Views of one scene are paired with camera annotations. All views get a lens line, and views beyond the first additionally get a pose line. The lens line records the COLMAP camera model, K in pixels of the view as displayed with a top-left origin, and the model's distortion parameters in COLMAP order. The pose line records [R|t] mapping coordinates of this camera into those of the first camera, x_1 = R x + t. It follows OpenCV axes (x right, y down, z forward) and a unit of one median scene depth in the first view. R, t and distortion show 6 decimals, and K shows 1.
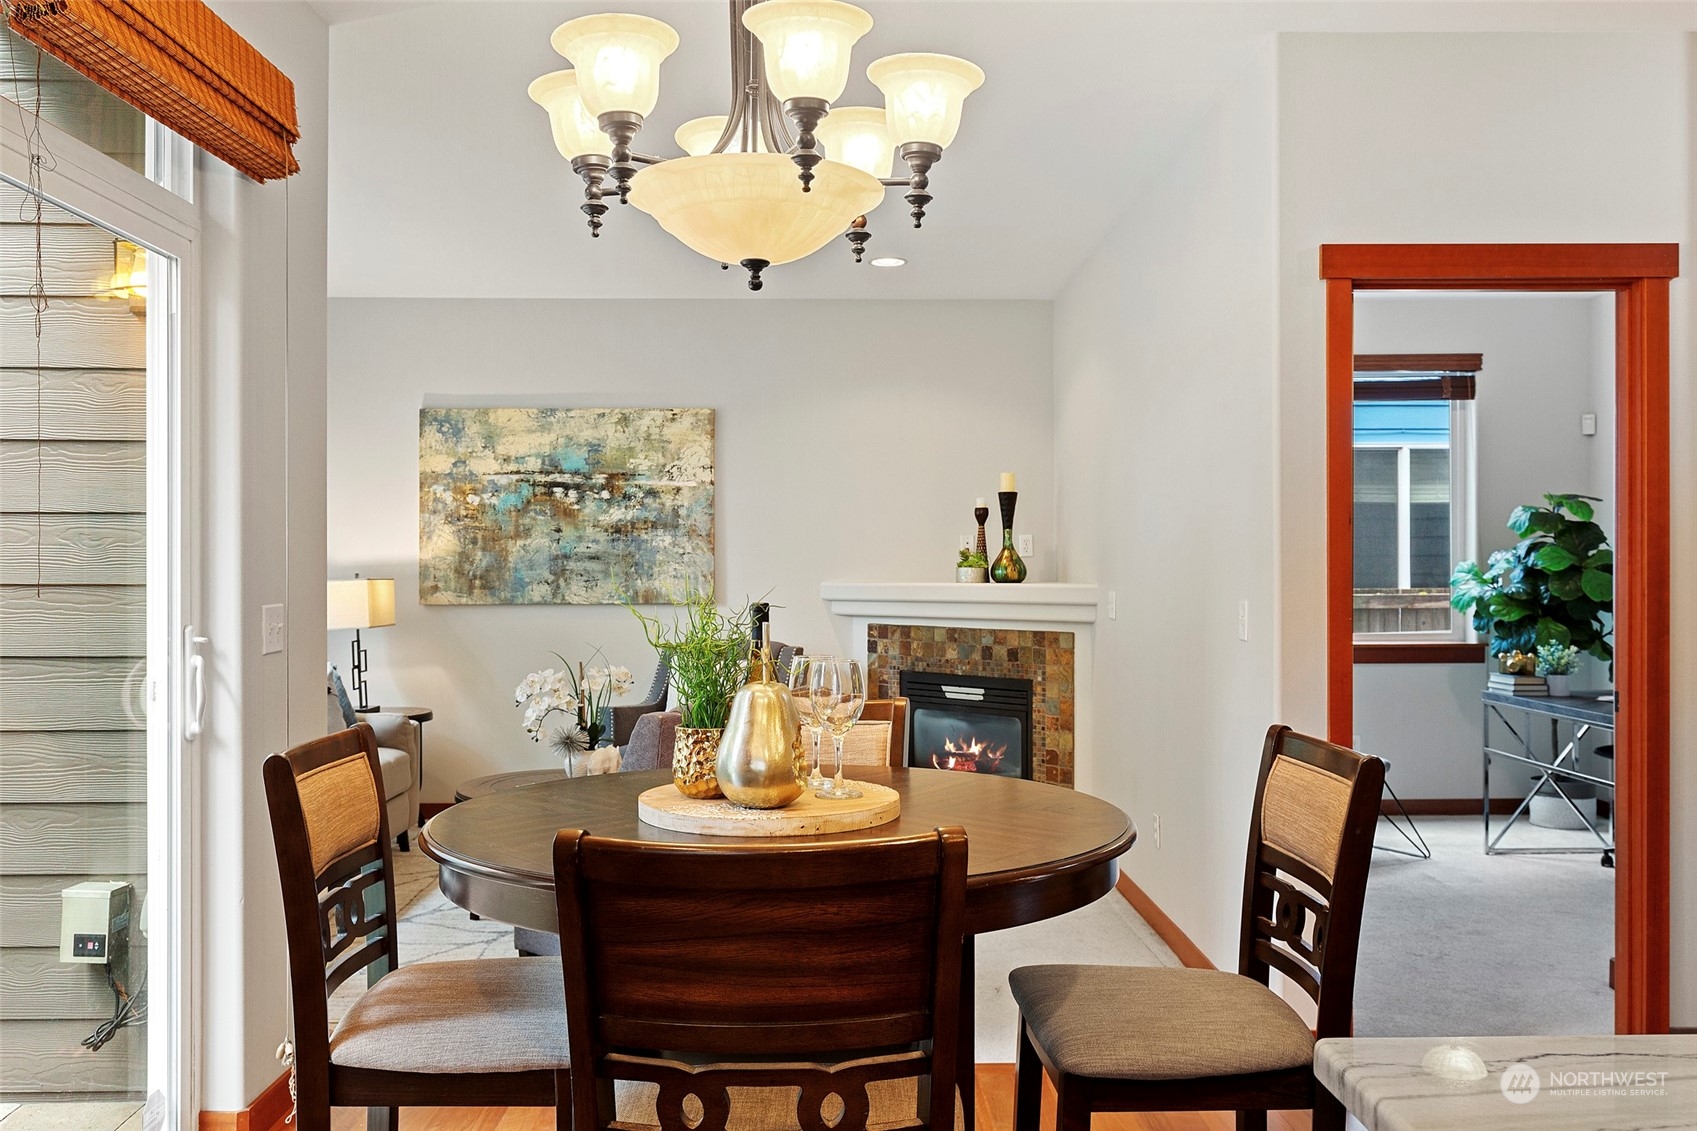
lens RADIAL K [[1394.4, 0, 856.8], [0, 1394.4, 569.1], [0, 0, 1]] dist [0.002180, -0.001722]
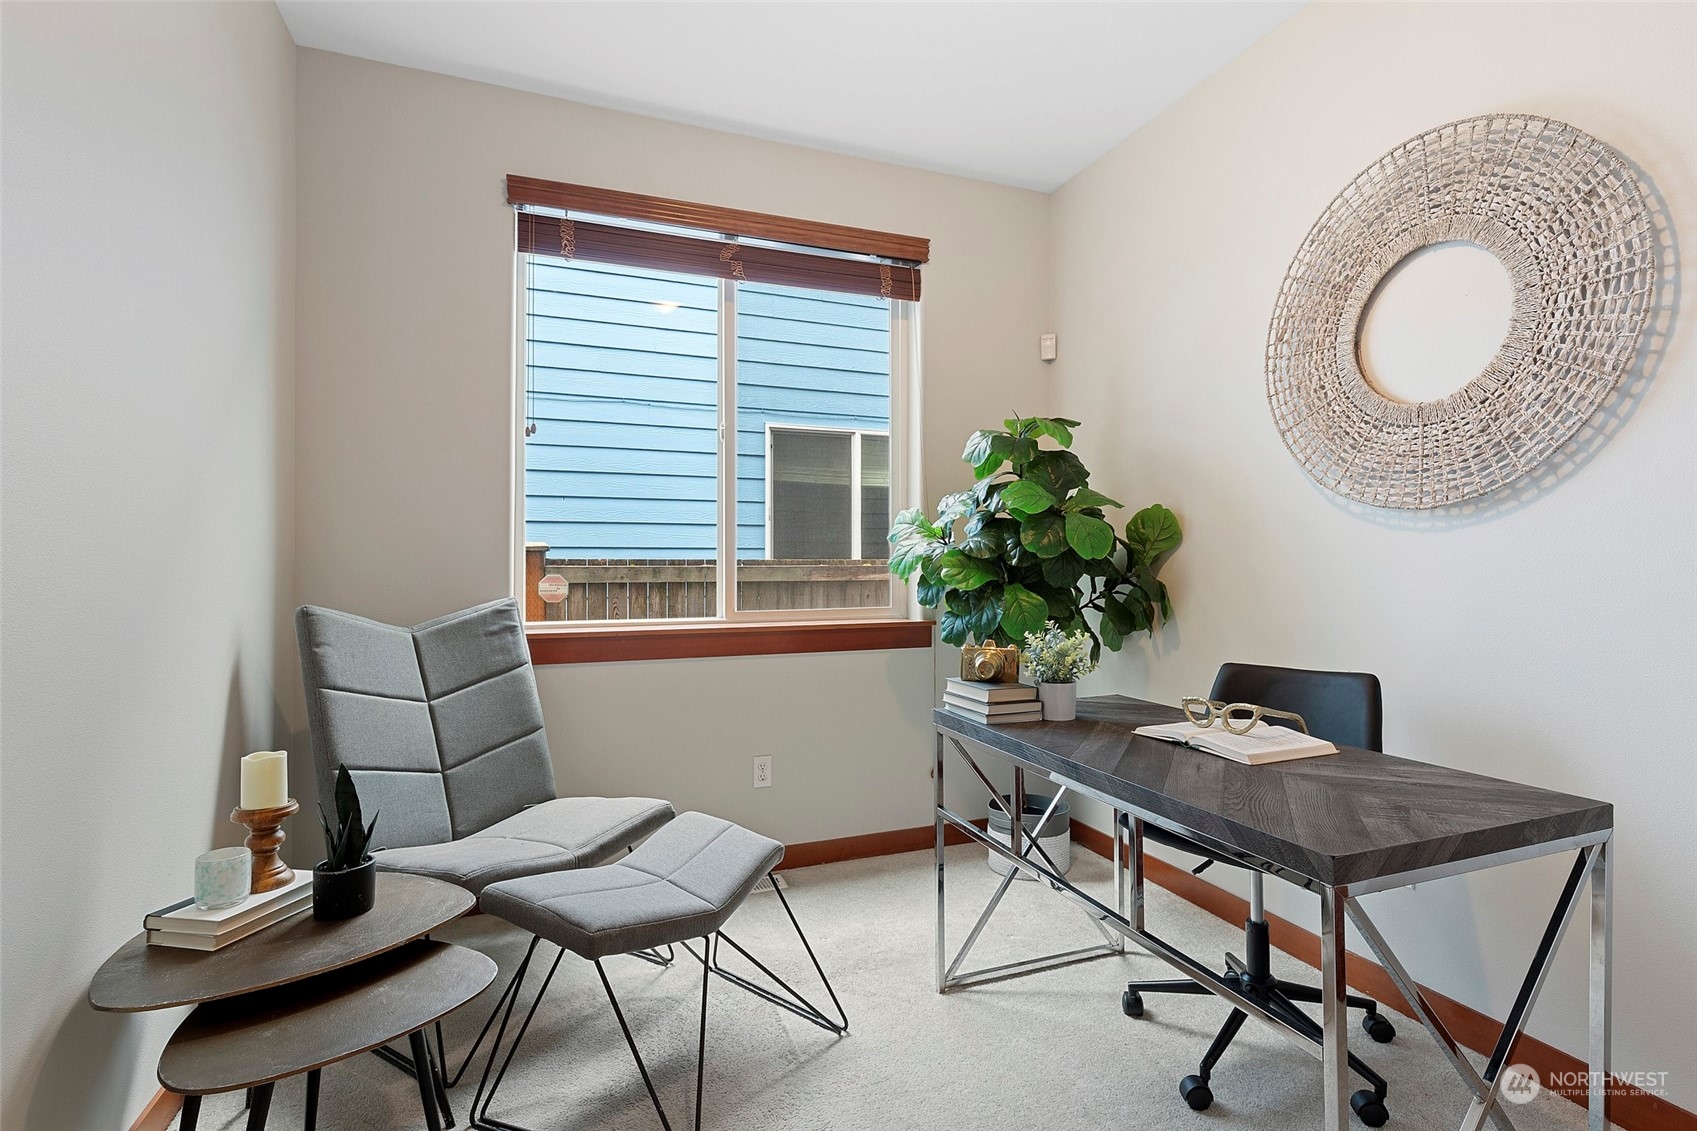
lens RADIAL K [[777.0, 0, 865.3], [0, 777.0, 568.0], [0, 0, 1]] dist [0.003588, 0.000185]
pose [[0.937737, 0.002965, 0.347334, 0.276515], [-0.001307, 0.999987, -0.005007, 0.027260], [-0.347344, 0.004241, 0.937728, 0.631929]]
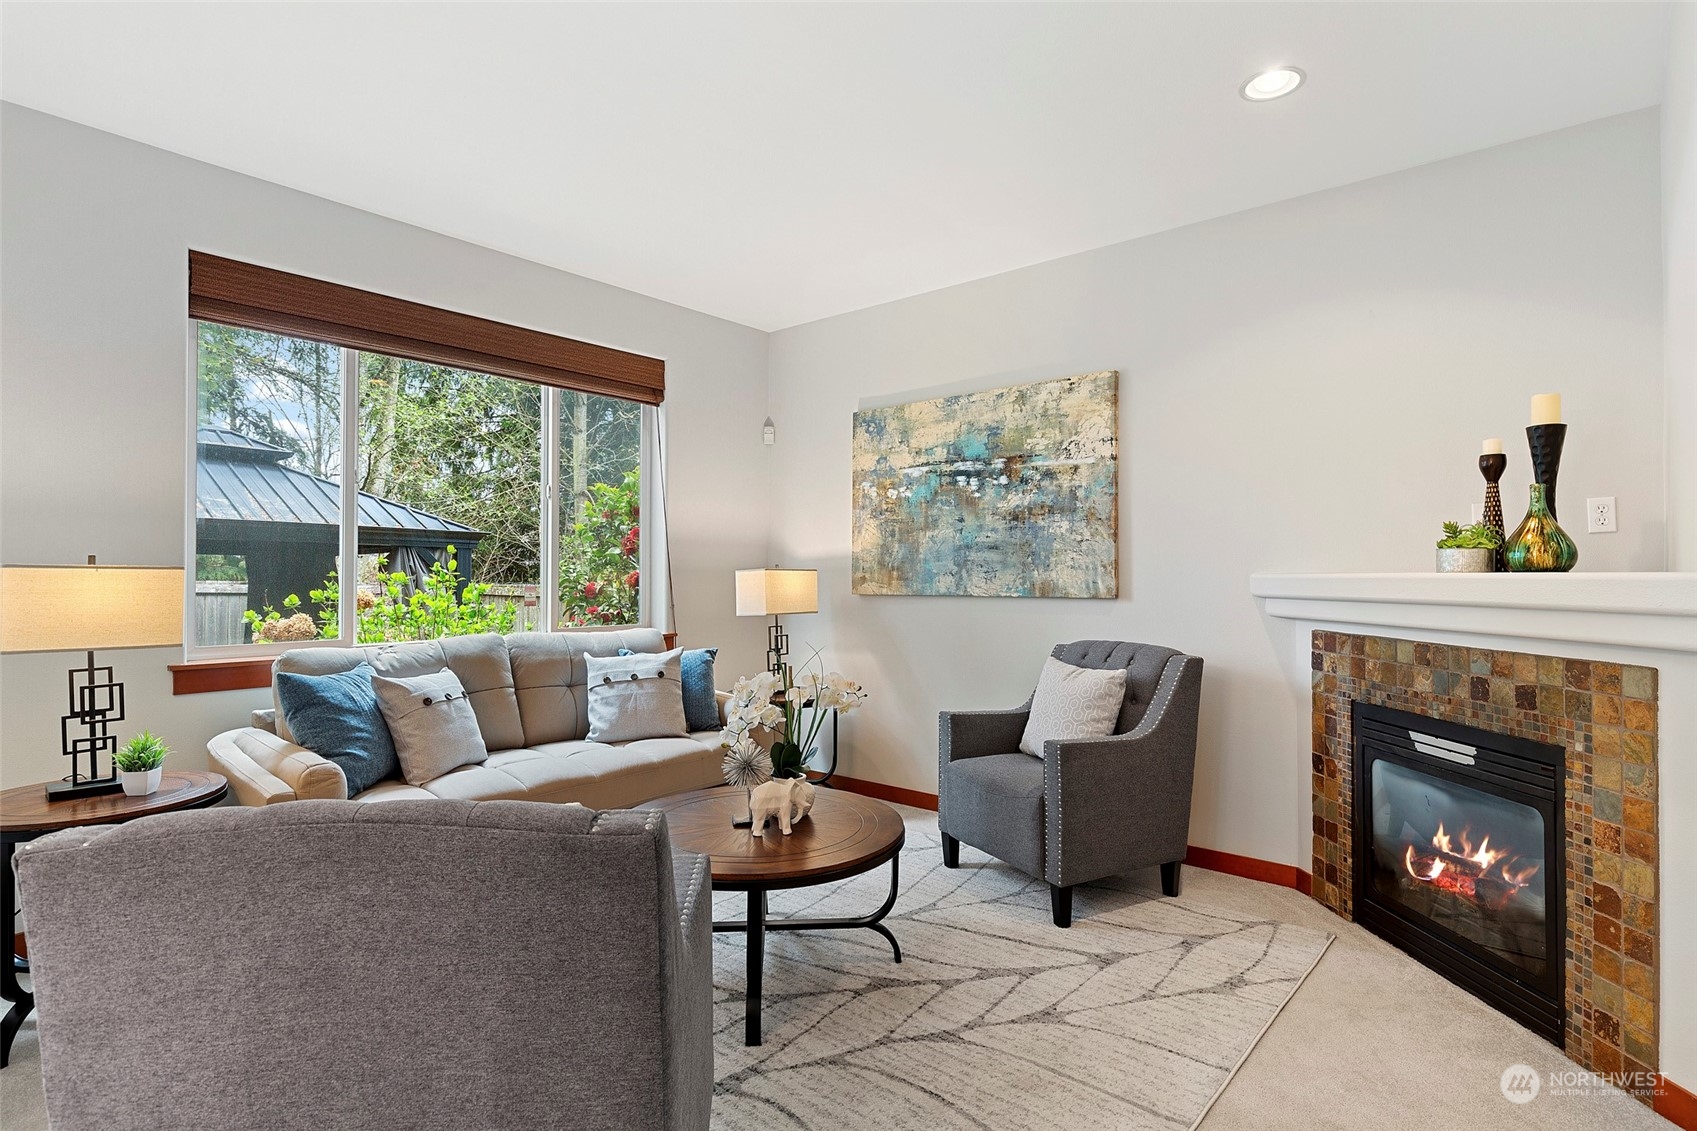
lens RADIAL K [[864.5, 0, 849.2], [0, 864.5, 565.8], [0, 0, 1]] dist [-0.001463, 0.000218]
pose [[0.753117, -0.006285, -0.657856, 0.129895], [0.000182, 0.999956, -0.009345, 0.010189], [0.657886, 0.006918, 0.753086, 0.523408]]
